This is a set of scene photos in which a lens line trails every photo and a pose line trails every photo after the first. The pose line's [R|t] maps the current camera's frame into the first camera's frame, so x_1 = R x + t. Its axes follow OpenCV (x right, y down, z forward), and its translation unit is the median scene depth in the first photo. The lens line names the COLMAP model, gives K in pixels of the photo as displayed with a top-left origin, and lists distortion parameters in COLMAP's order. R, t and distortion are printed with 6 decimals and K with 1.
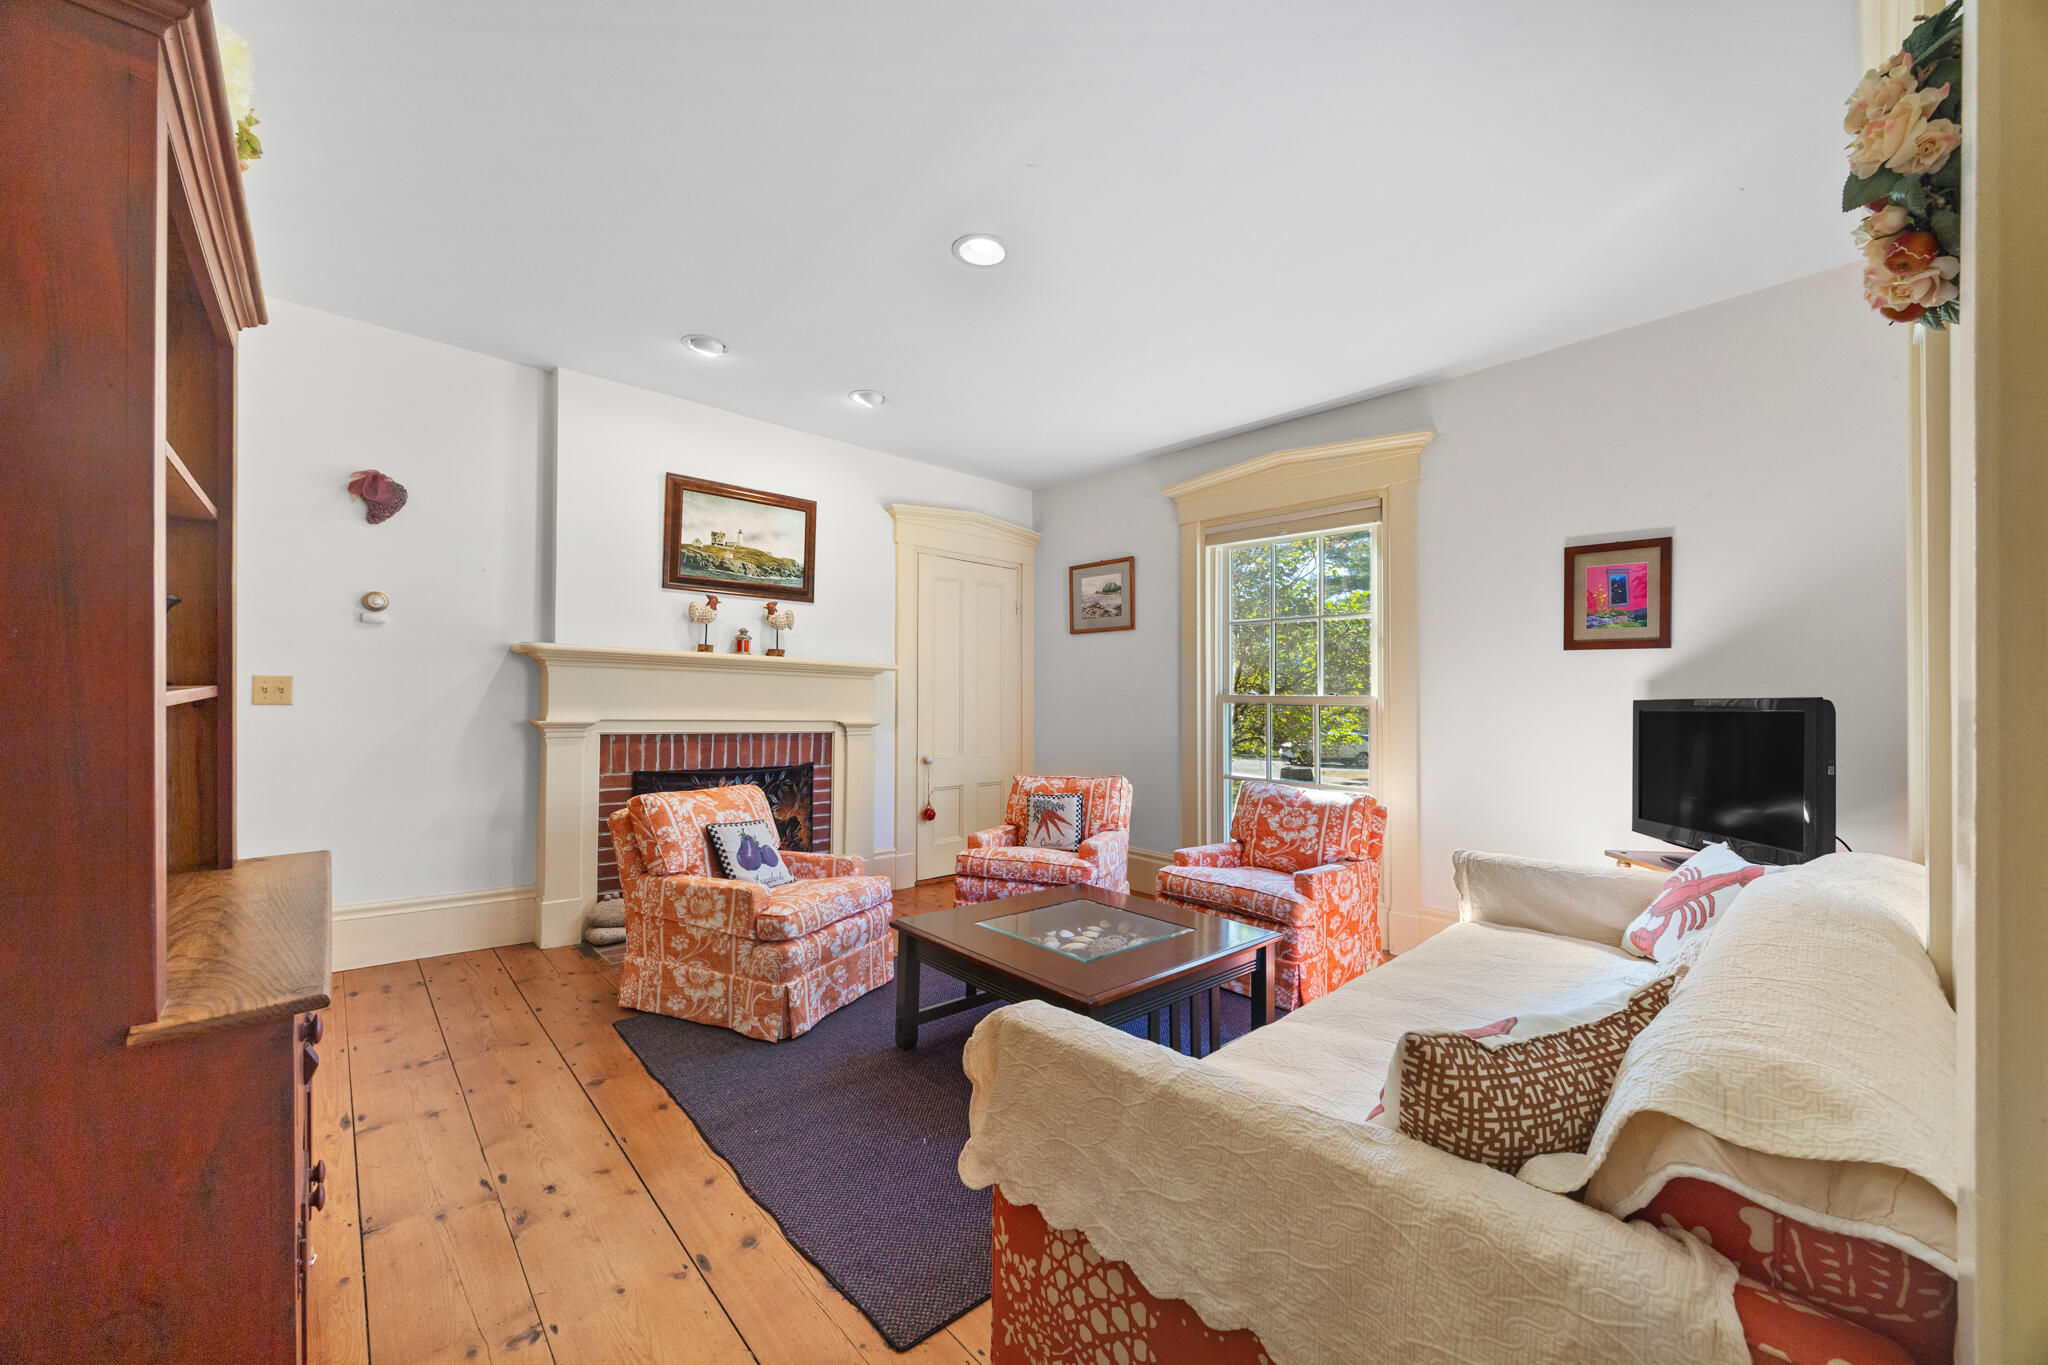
lens RADIAL K [[777.4, 0, 1020.4], [0, 777.4, 688.7], [0, 0, 1]] dist [-0.001800, -0.000103]
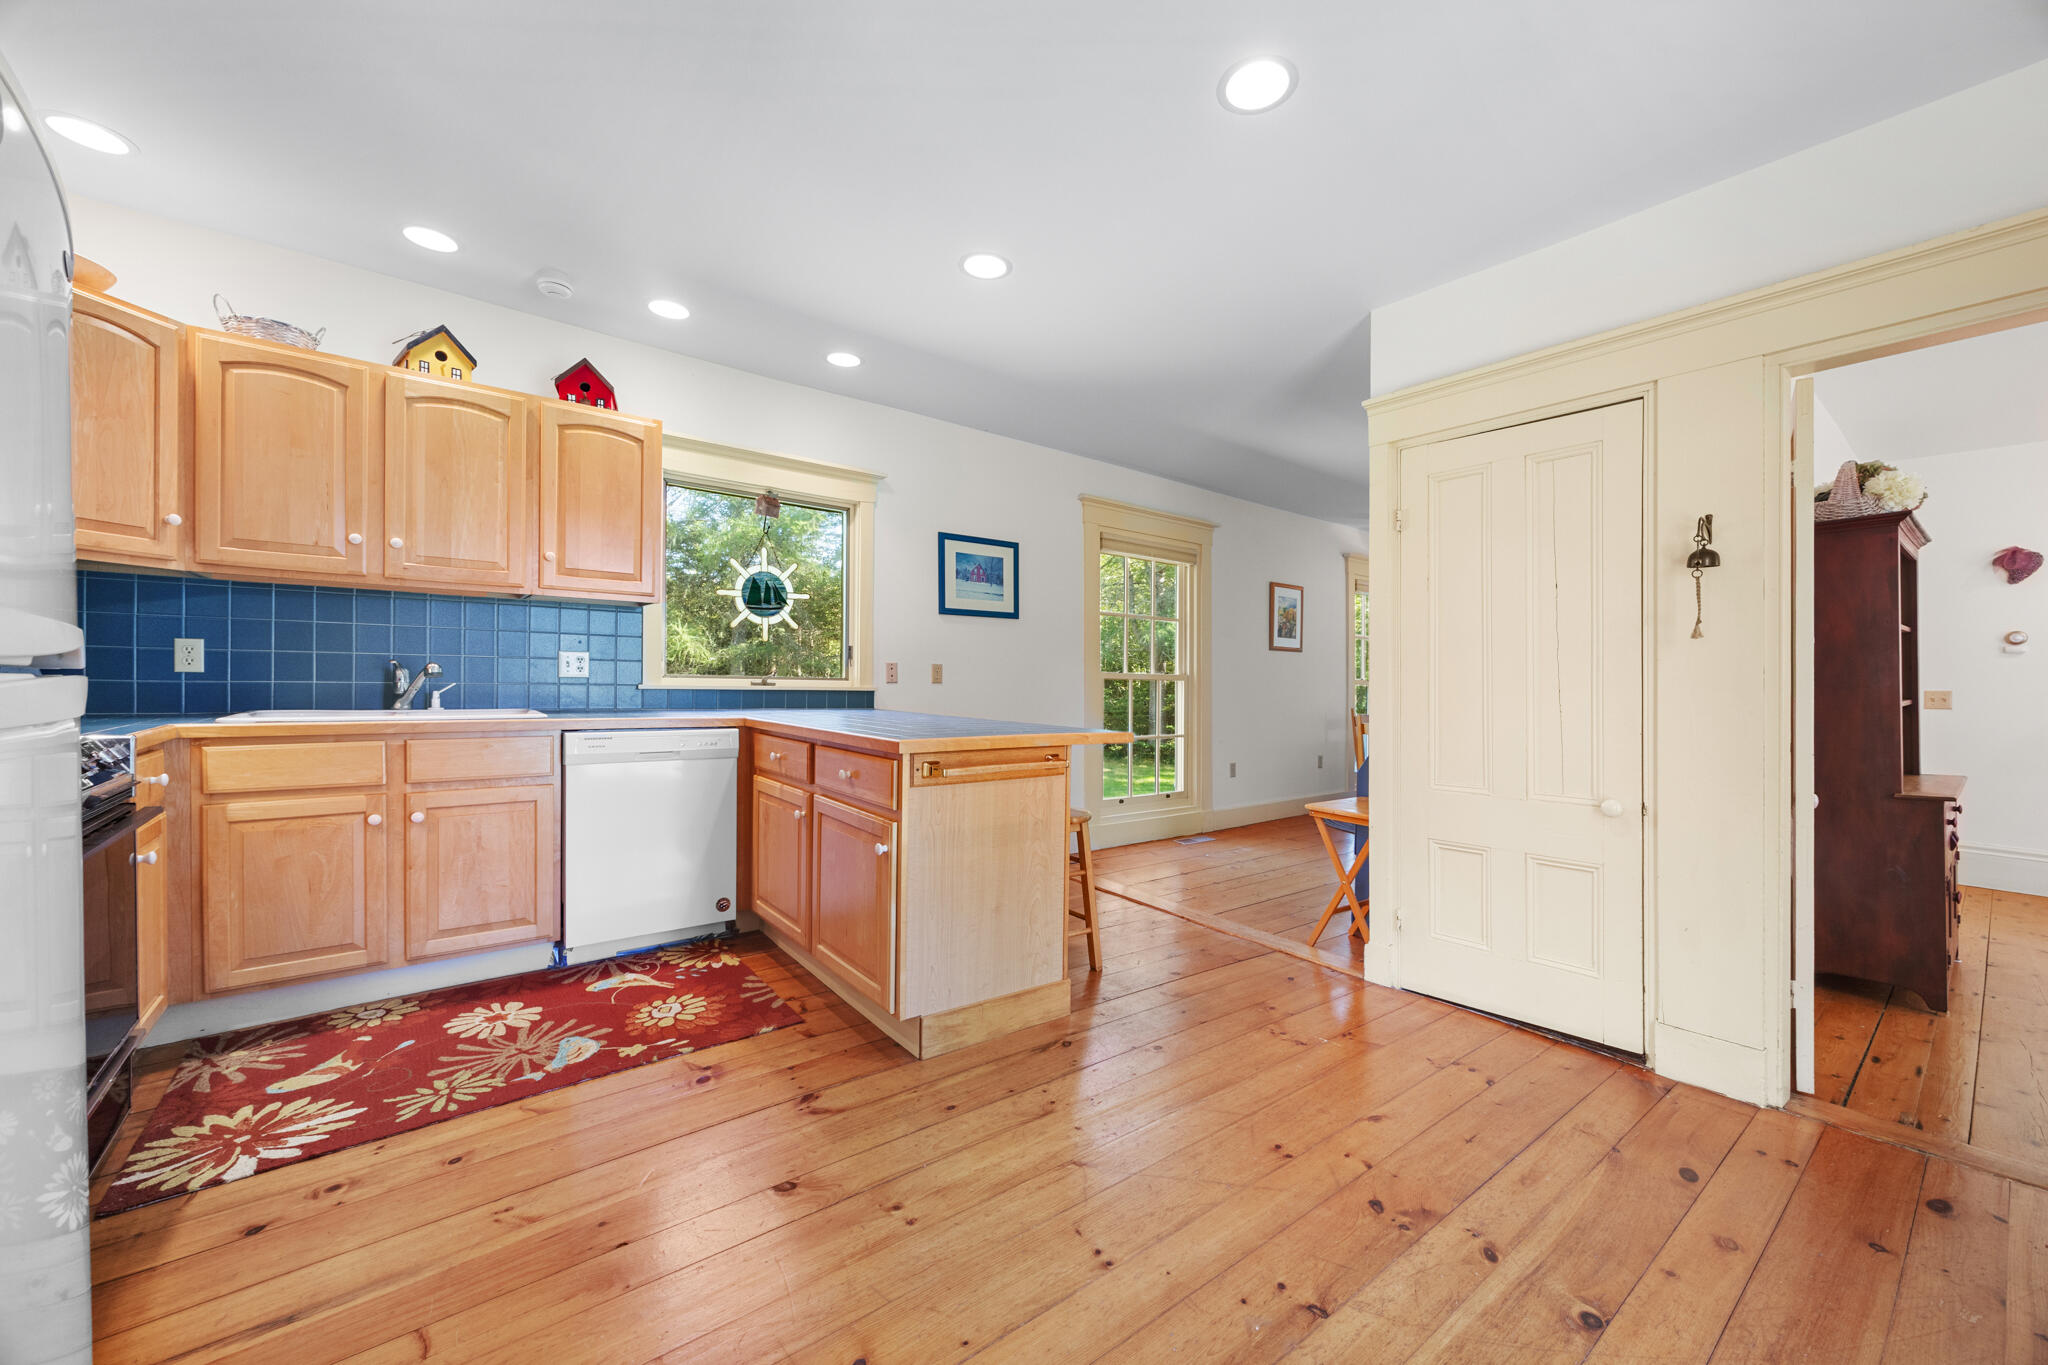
lens RADIAL K [[790.6, 0, 1030.7], [0, 790.6, 699.1], [0, 0, 1]] dist [-0.001989, -0.000278]
pose [[-0.050104, -0.002125, -0.998742, 0.569441], [0.002907, 0.999993, -0.002273, -0.002325], [0.998740, -0.003017, -0.050098, -0.593937]]
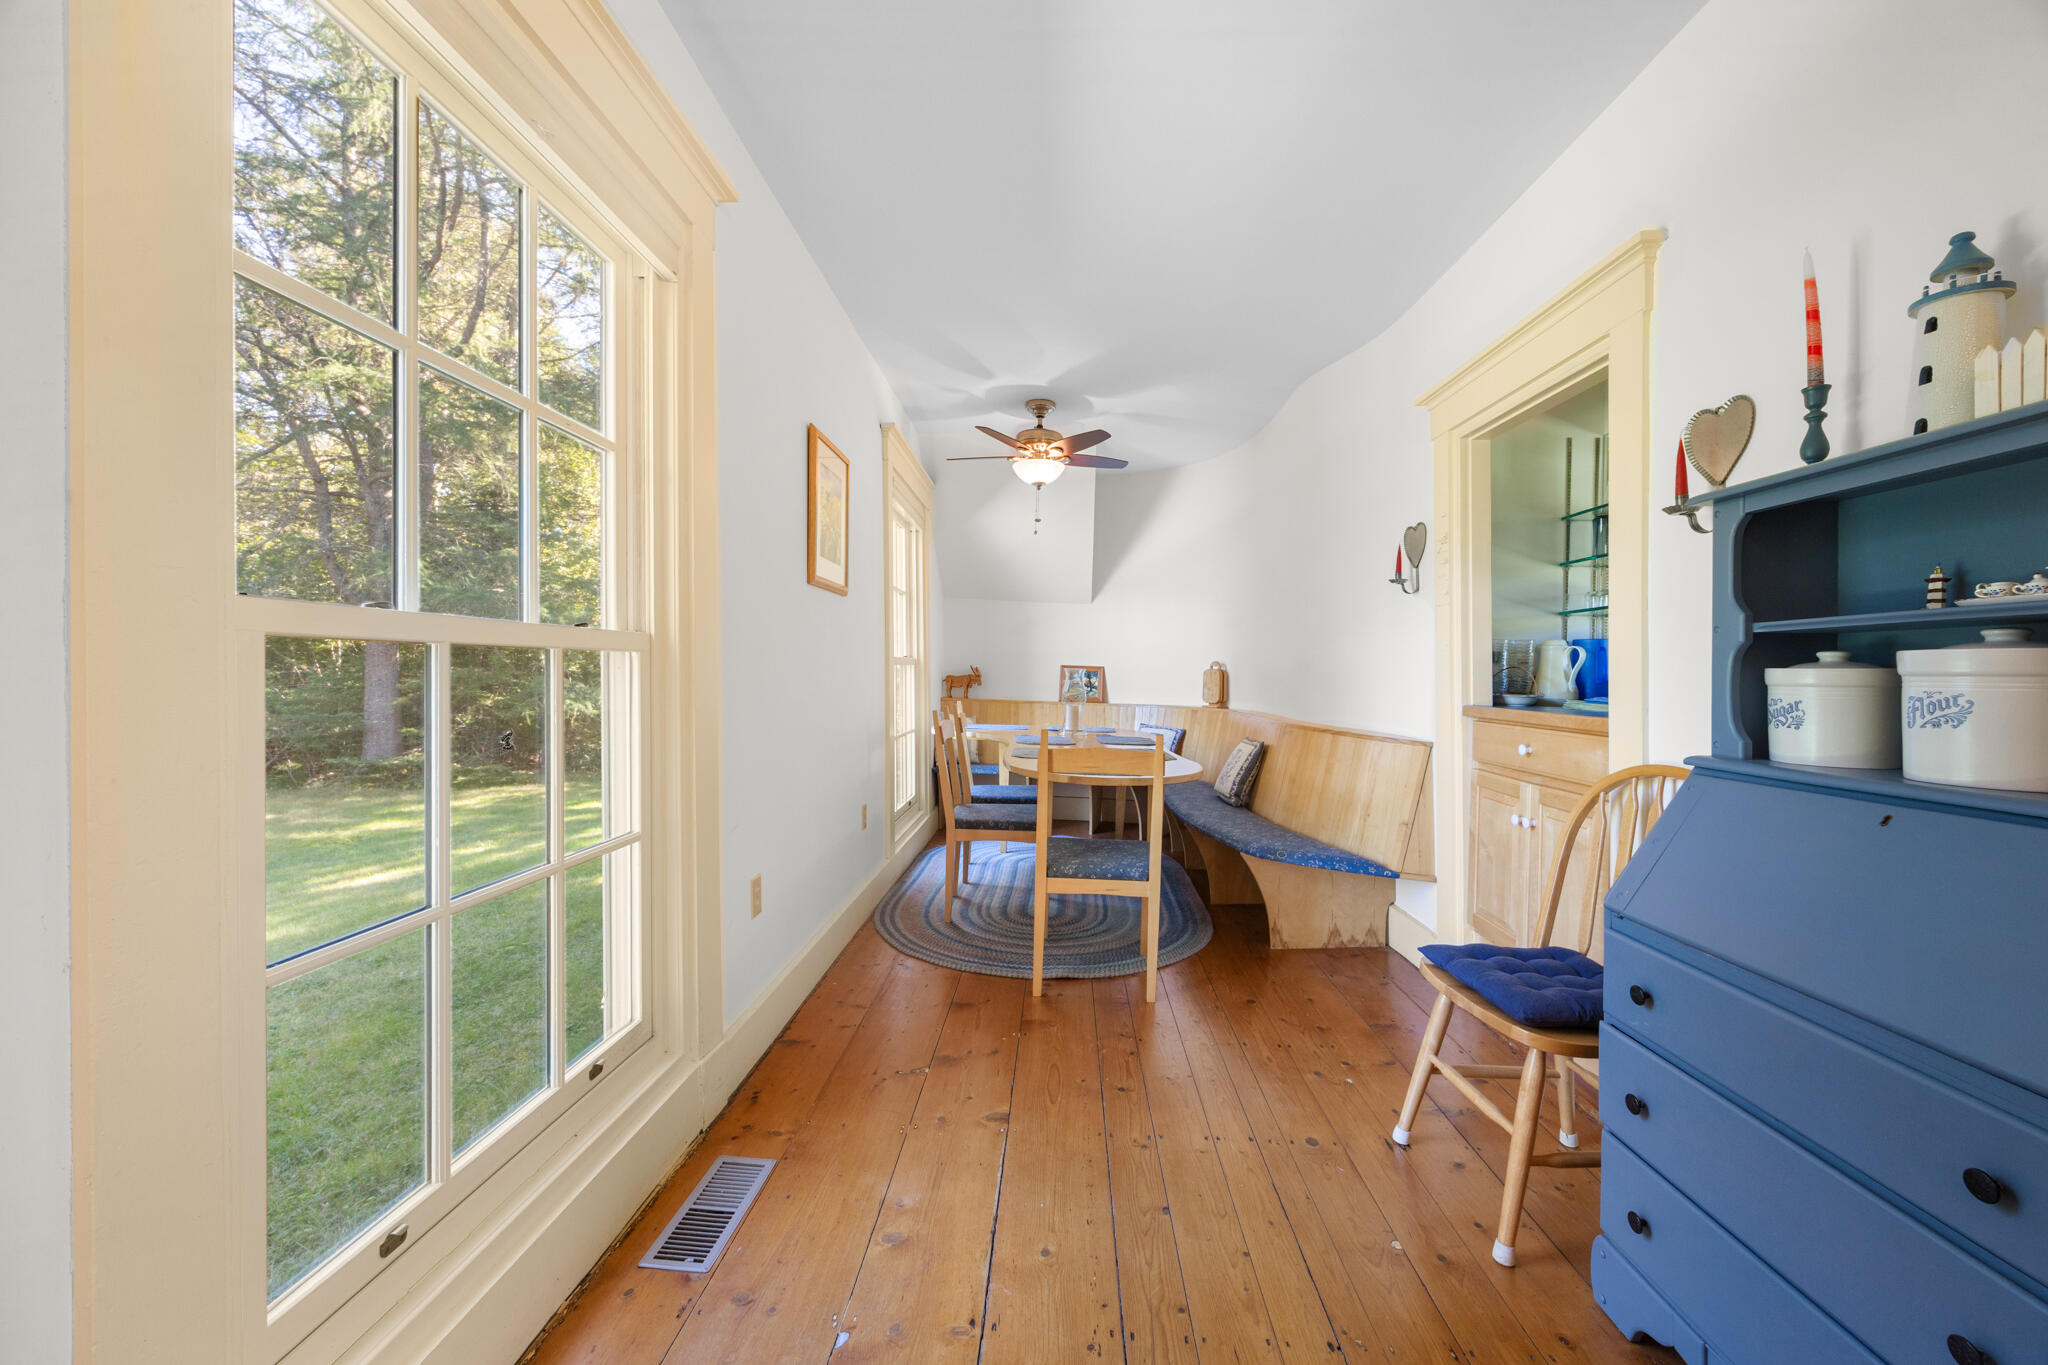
lens RADIAL K [[810.5, 0, 1027.4], [0, 810.5, 670.1], [0, 0, 1]] dist [-0.007511, -0.000036]
pose [[0.720543, -0.012506, -0.693298, -0.490846], [0.014541, 0.999890, -0.002924, -0.024042], [0.693258, -0.007974, 0.720645, -0.552482]]
